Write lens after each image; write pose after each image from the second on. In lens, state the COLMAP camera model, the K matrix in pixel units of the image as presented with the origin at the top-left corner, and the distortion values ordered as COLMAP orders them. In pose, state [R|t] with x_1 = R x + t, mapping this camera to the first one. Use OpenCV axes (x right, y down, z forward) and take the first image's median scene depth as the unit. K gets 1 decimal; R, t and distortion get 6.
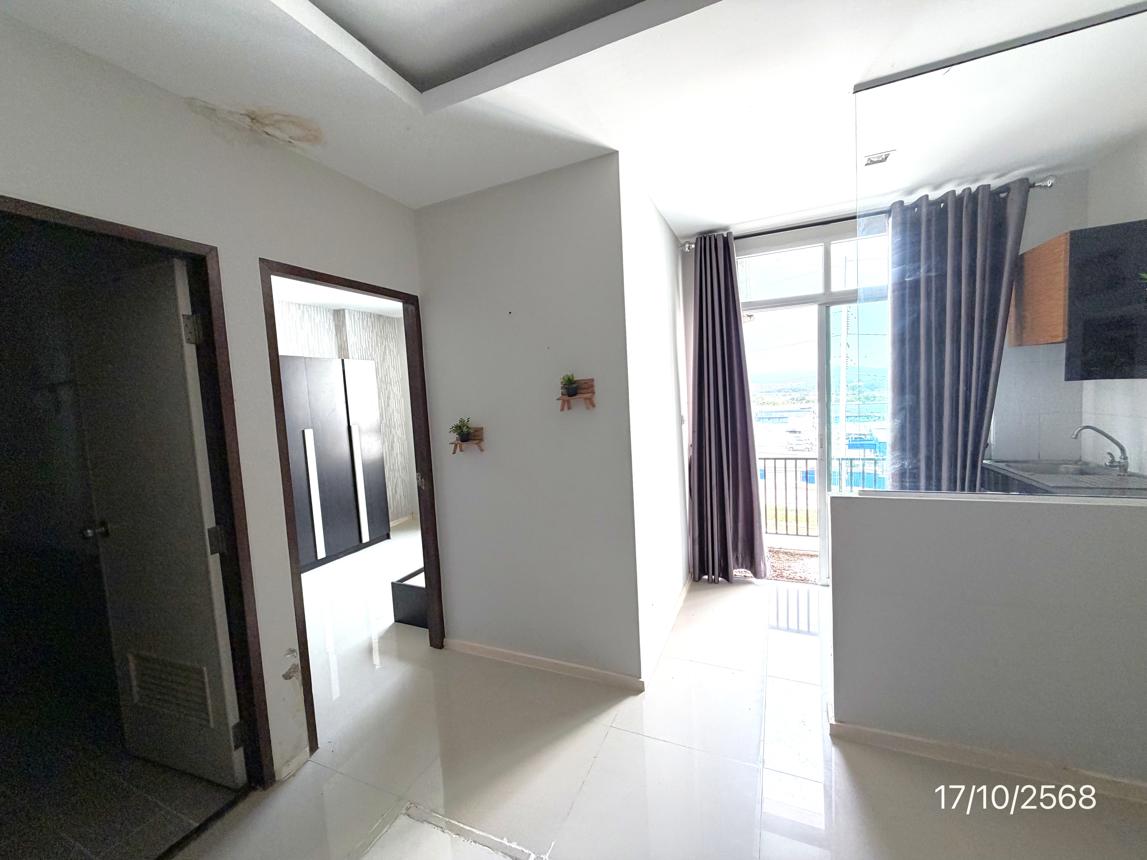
lens RADIAL K [[462.0, 0, 568.5], [0, 462.0, 431.8], [0, 0, 1]] dist [0.000874, 0.000832]
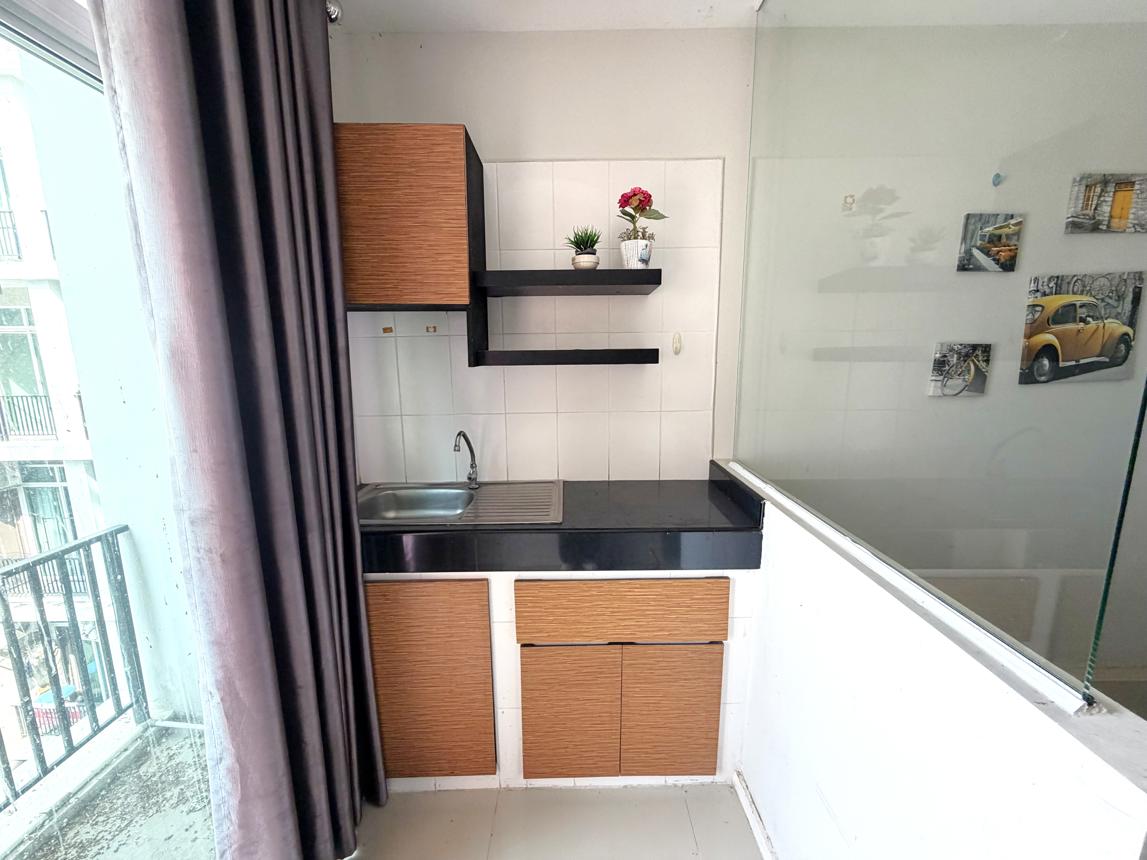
lens RADIAL K [[471.3, 0, 573.5], [0, 471.3, 430.0], [0, 0, 1]] dist [-0.000233, 0.000191]
pose [[-0.411015, -0.088130, 0.907359, 0.311418], [0.100858, 0.984810, 0.141339, -0.079073], [-0.906032, 0.149607, -0.395883, 0.891009]]
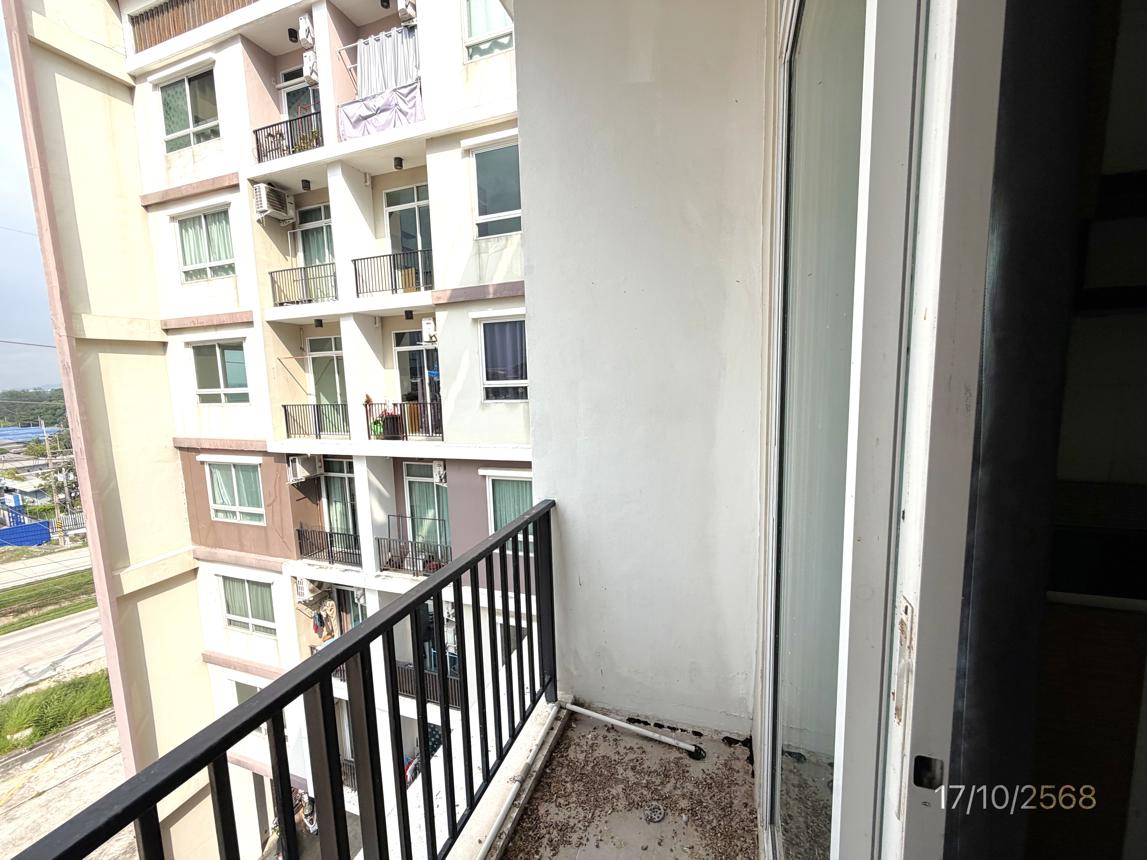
lens RADIAL K [[471.3, 0, 573.5], [0, 471.3, 430.0], [0, 0, 1]] dist [-0.000233, 0.000191]
pose [[-0.080417, -0.061327, 0.994873, 0.512804], [0.110639, 0.991389, 0.070055, -0.060666], [-0.990602, 0.115706, -0.072940, 1.257824]]
